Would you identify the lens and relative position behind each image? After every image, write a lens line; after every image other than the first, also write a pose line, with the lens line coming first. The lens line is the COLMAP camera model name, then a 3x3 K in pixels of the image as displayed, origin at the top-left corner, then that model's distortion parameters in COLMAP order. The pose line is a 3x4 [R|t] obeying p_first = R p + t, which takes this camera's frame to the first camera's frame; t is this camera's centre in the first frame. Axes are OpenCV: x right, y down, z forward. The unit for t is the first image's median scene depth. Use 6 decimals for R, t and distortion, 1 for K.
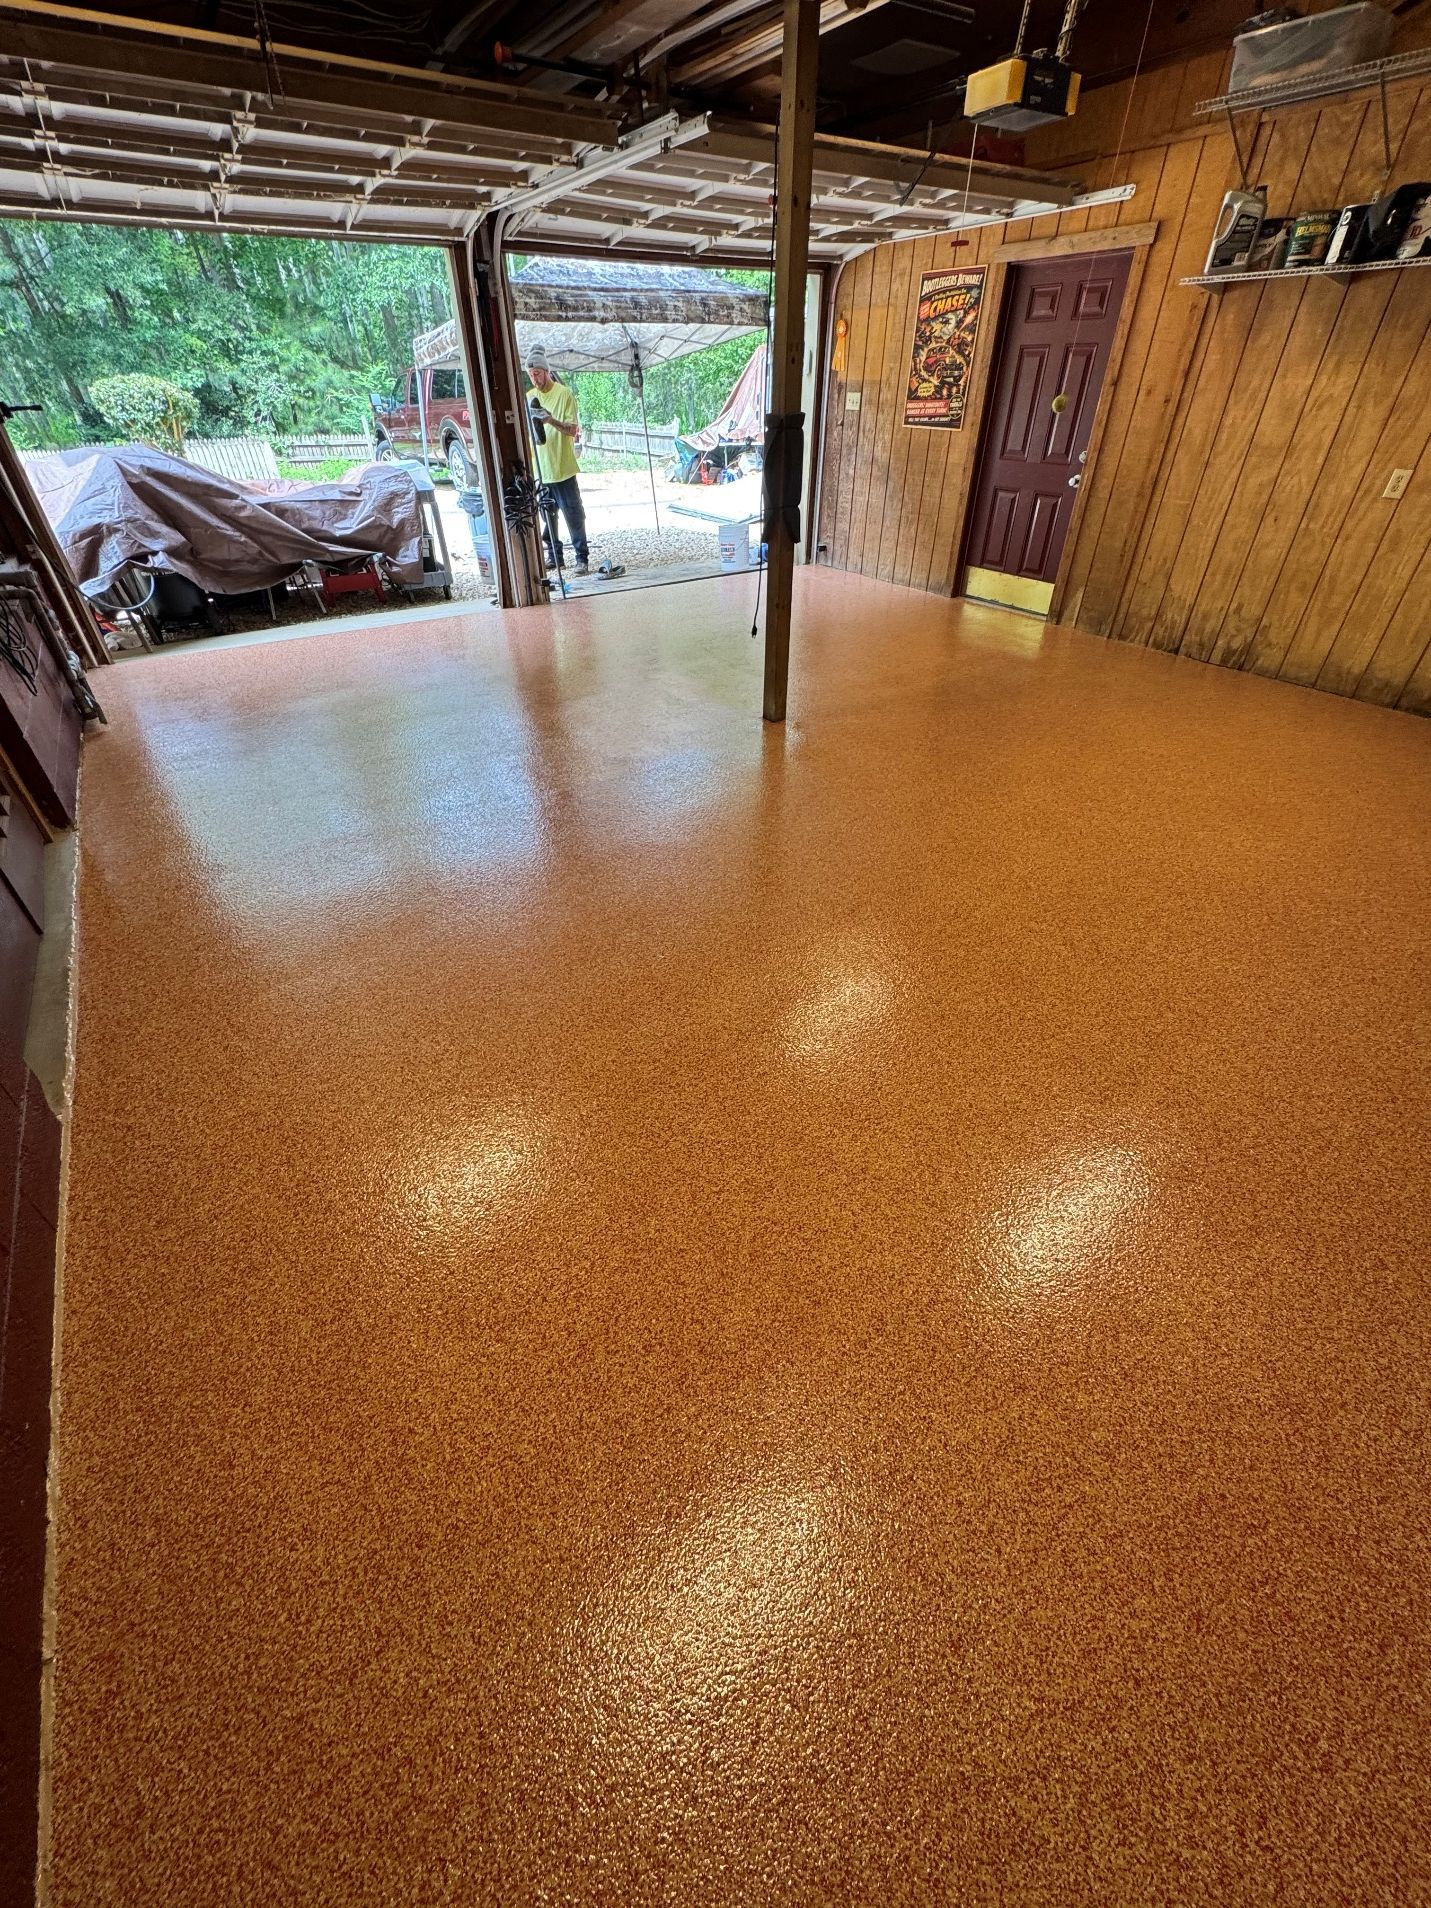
lens RADIAL K [[763.7, 0, 713.3], [0, 763.7, 954.6], [0, 0, 1]] dist [-0.009103, 0.000332]
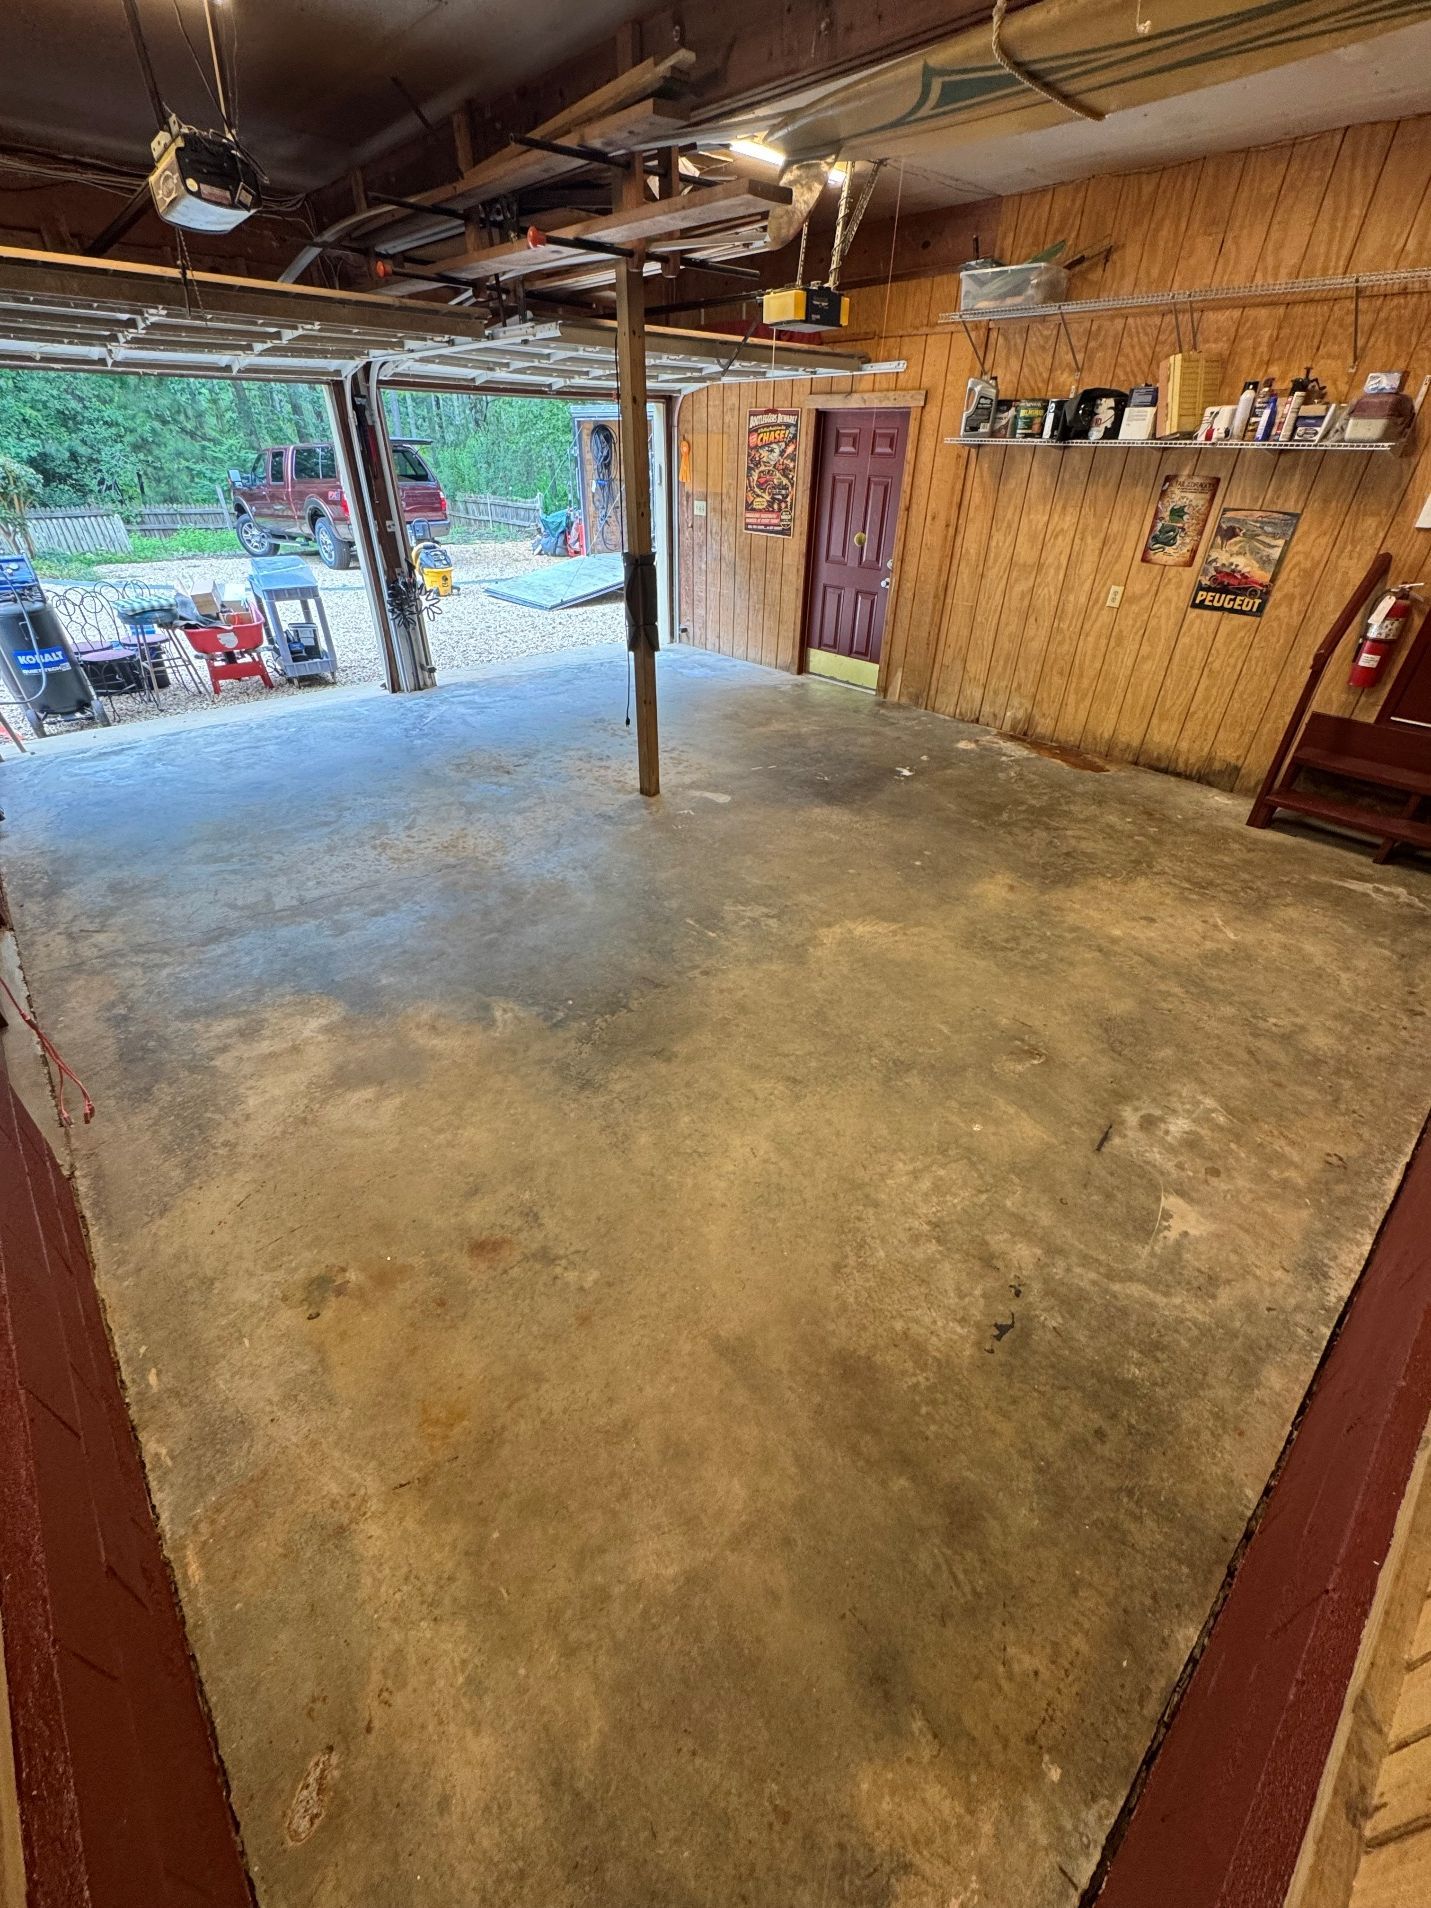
lens RADIAL K [[763.7, 0, 709.2], [0, 763.7, 963.9], [0, 0, 1]] dist [-0.009103, 0.000332]
pose [[0.988877, -0.072762, 0.129720, -0.001159], [0.078330, 0.996190, -0.038343, 0.001931], [-0.126436, 0.048078, 0.990809, -0.139729]]
